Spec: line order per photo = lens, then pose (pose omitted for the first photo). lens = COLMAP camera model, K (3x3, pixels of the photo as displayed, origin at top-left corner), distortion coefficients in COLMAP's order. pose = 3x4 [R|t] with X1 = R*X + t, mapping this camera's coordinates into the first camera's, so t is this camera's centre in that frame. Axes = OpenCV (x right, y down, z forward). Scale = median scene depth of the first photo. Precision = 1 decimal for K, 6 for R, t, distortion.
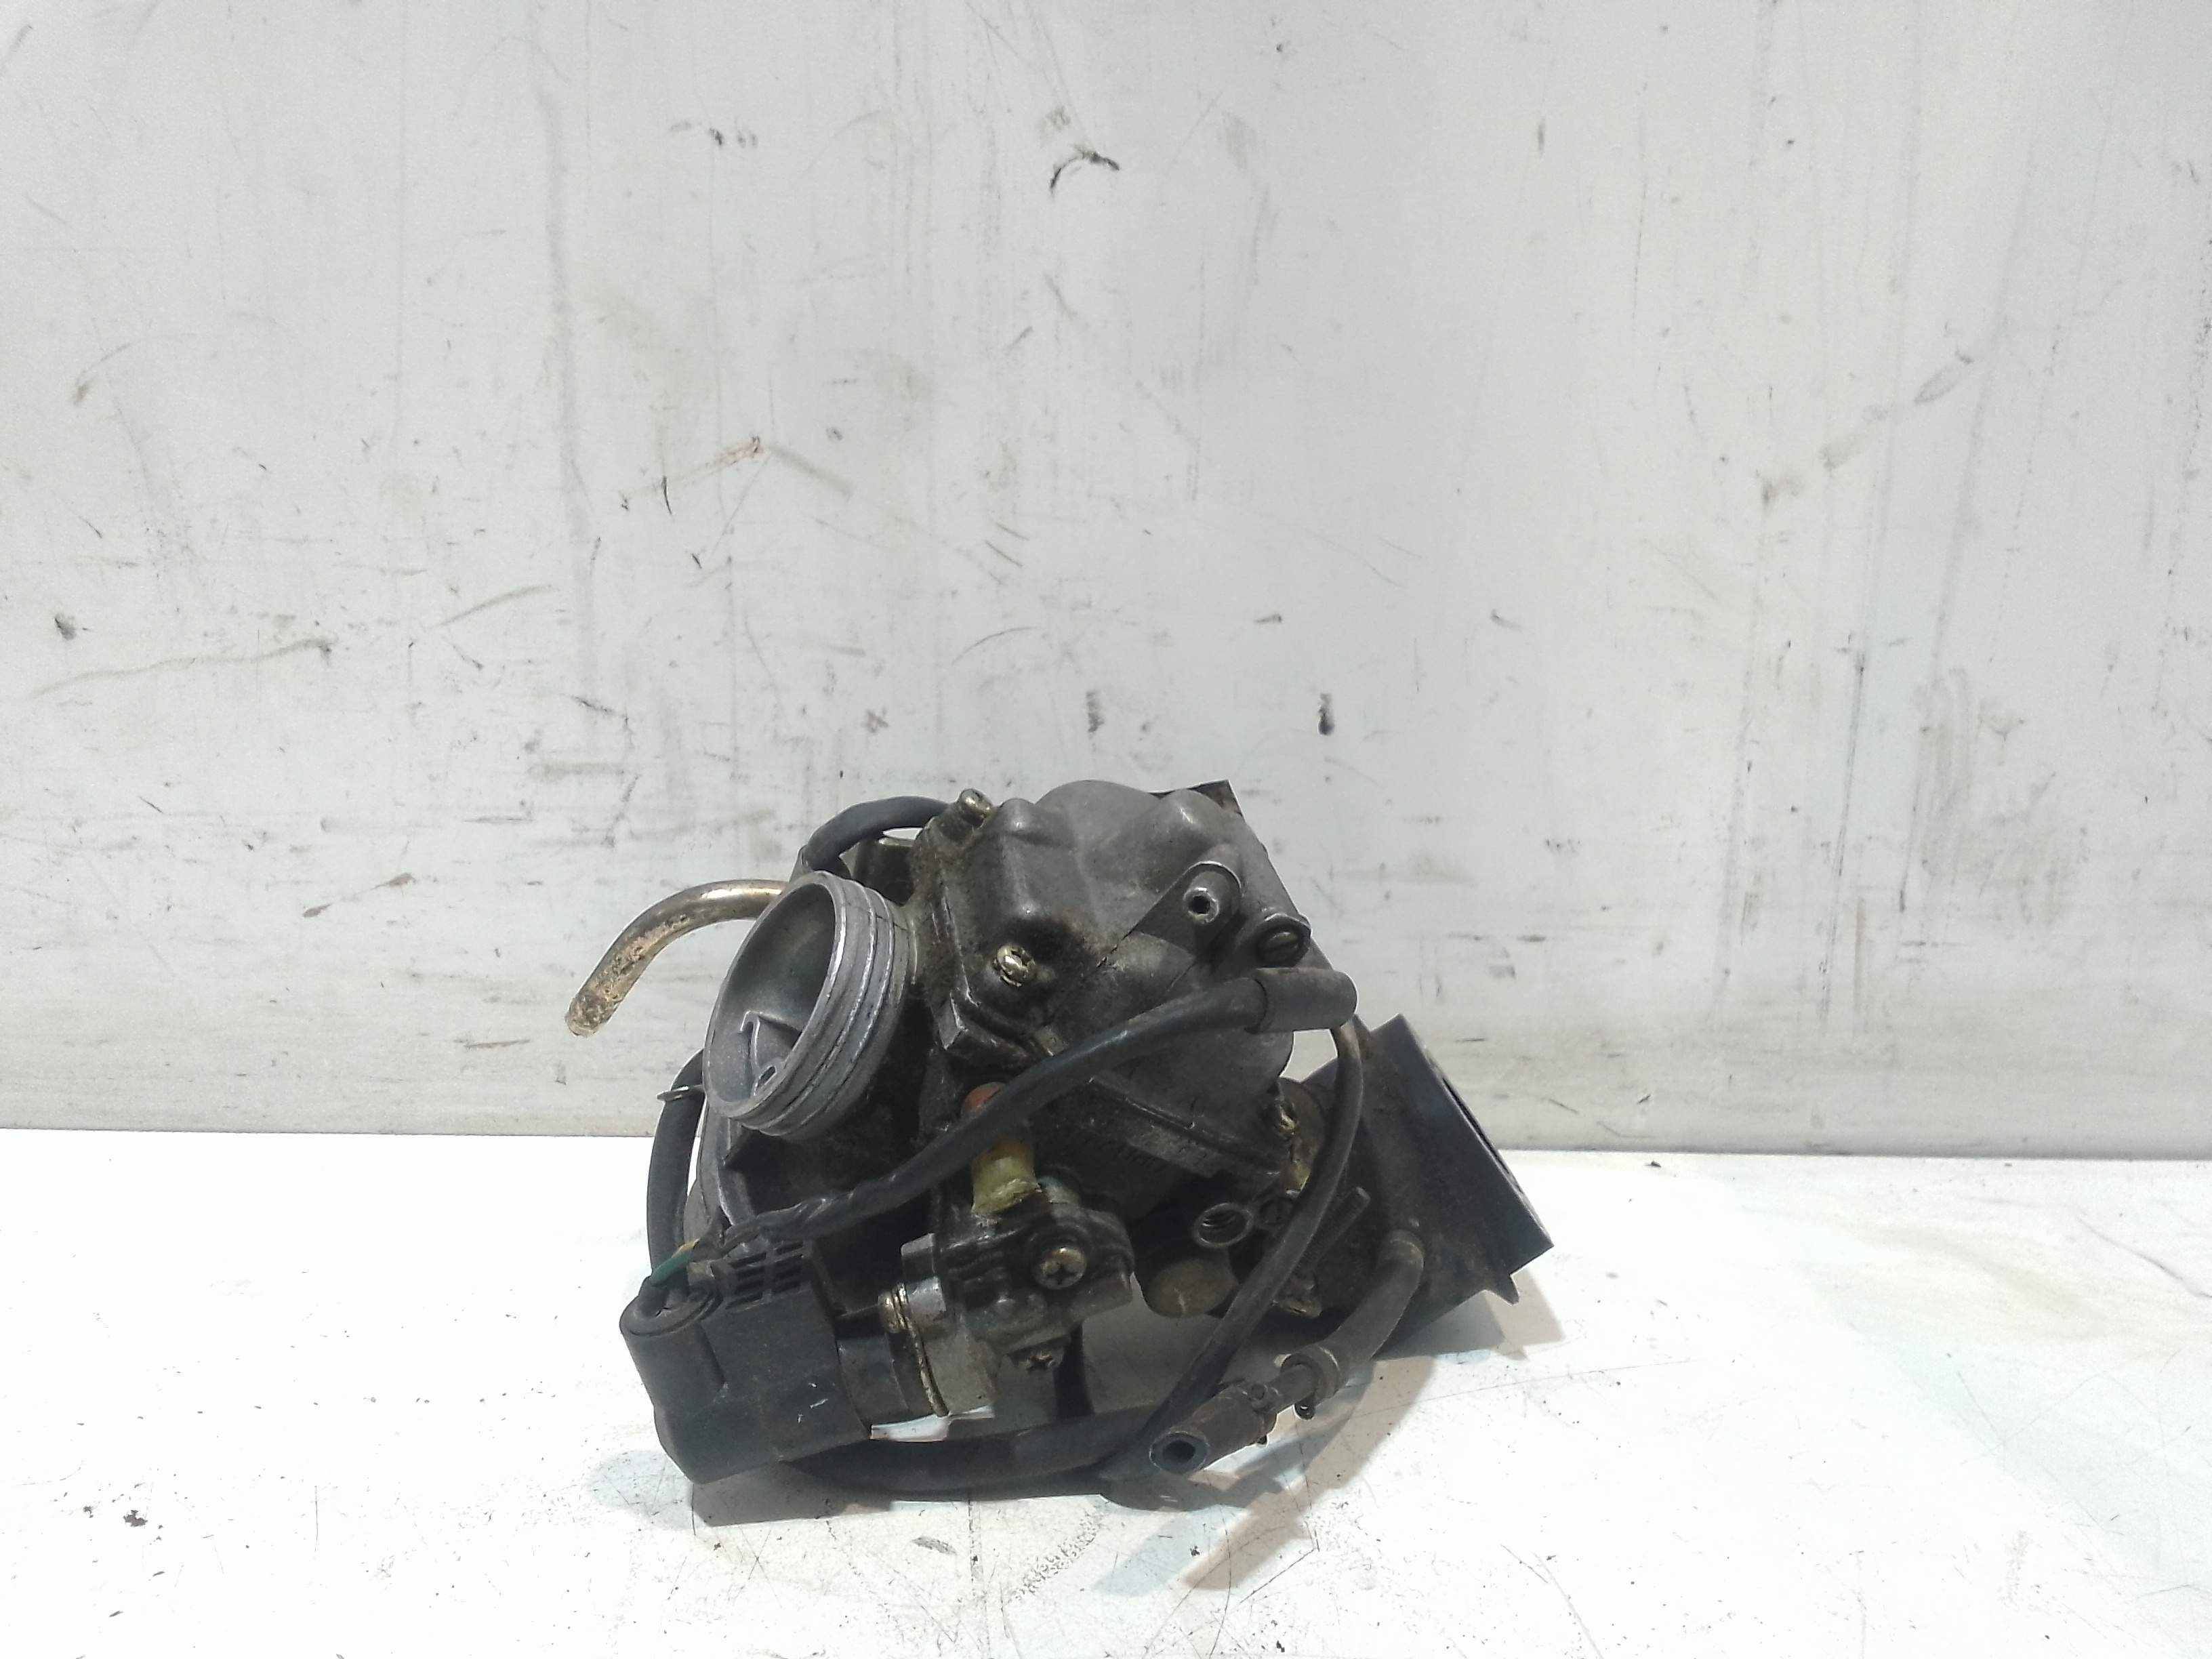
lens RADIAL K [[1738.0, 0, 1110.0], [0, 1738.0, 823.9], [0, 0, 1]] dist [0.062823, -0.111374]
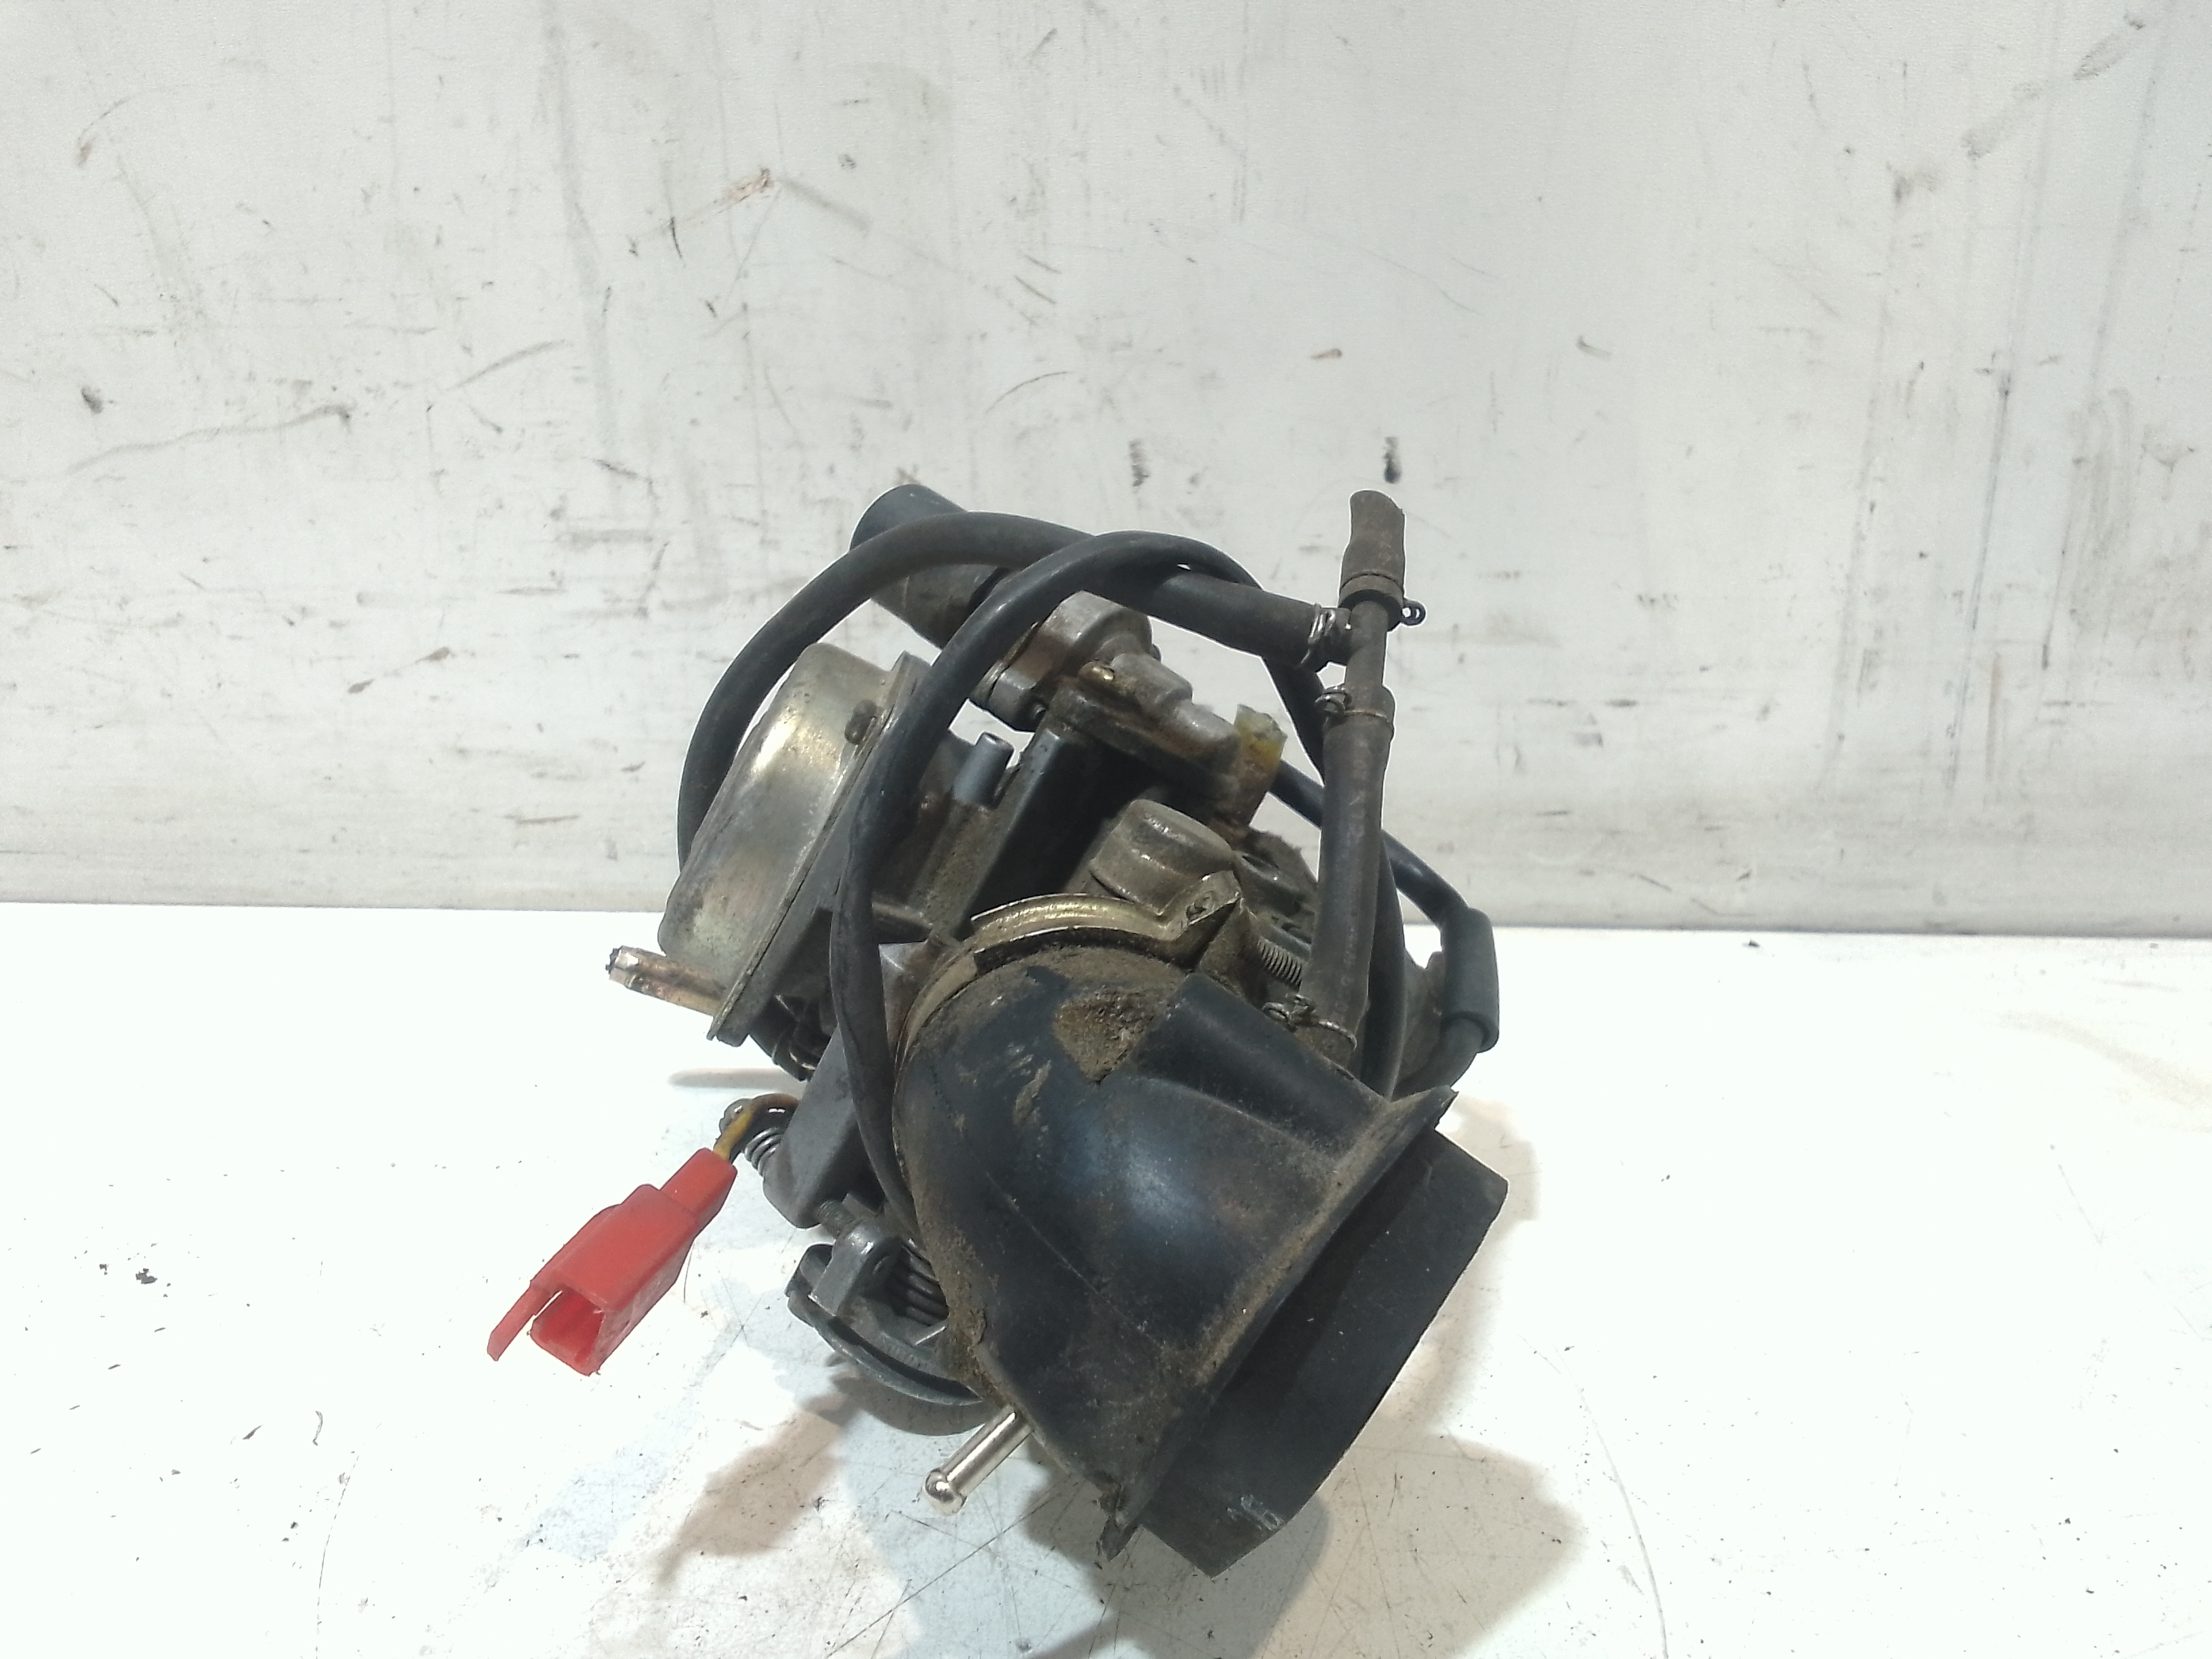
lens RADIAL K [[1738.0, 0, 1110.0], [0, 1738.0, 823.9], [0, 0, 1]] dist [0.062823, -0.111374]
pose [[0.994574, -0.003524, -0.103971, 0.072225], [0.015804, 0.992943, 0.117531, 0.017062], [0.102823, -0.118536, 0.987612, 0.055621]]
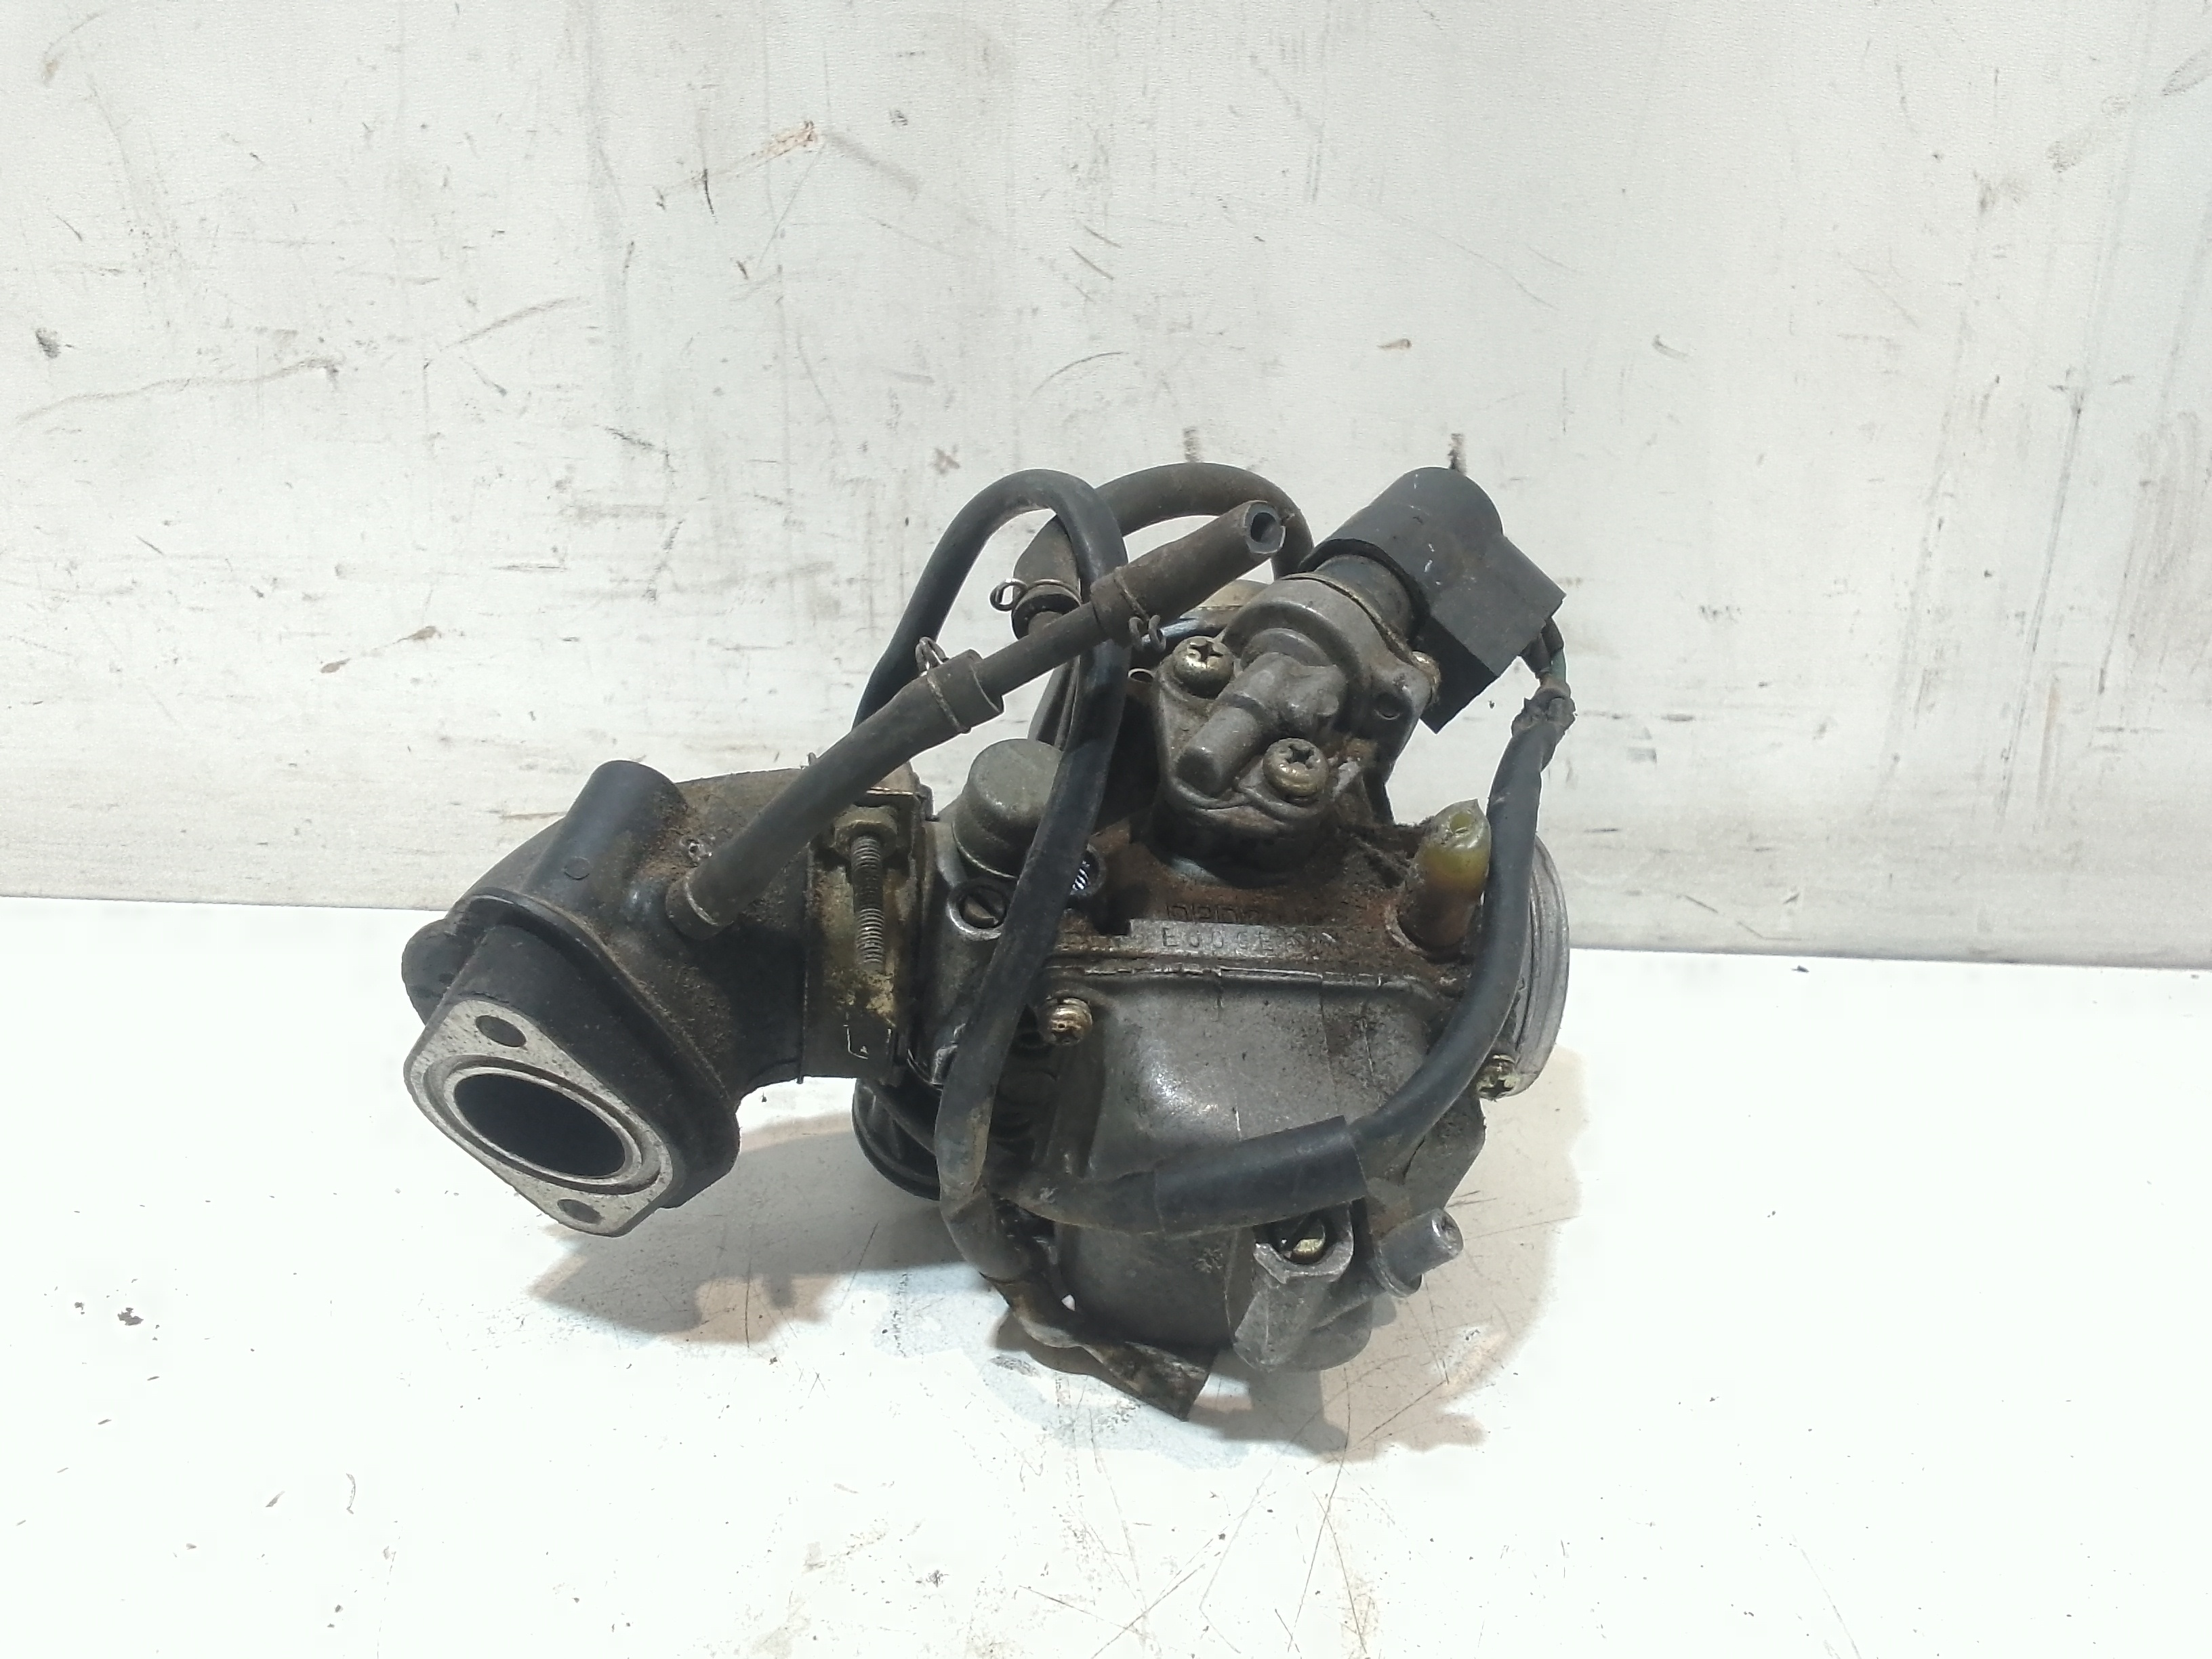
lens RADIAL K [[1738.0, 0, 1110.0], [0, 1738.0, 823.9], [0, 0, 1]] dist [0.062823, -0.111374]
pose [[0.999258, 0.016174, -0.034946, -0.016822], [-0.012296, 0.994023, 0.108473, 0.027451], [0.036491, -0.107963, 0.993485, 0.100659]]
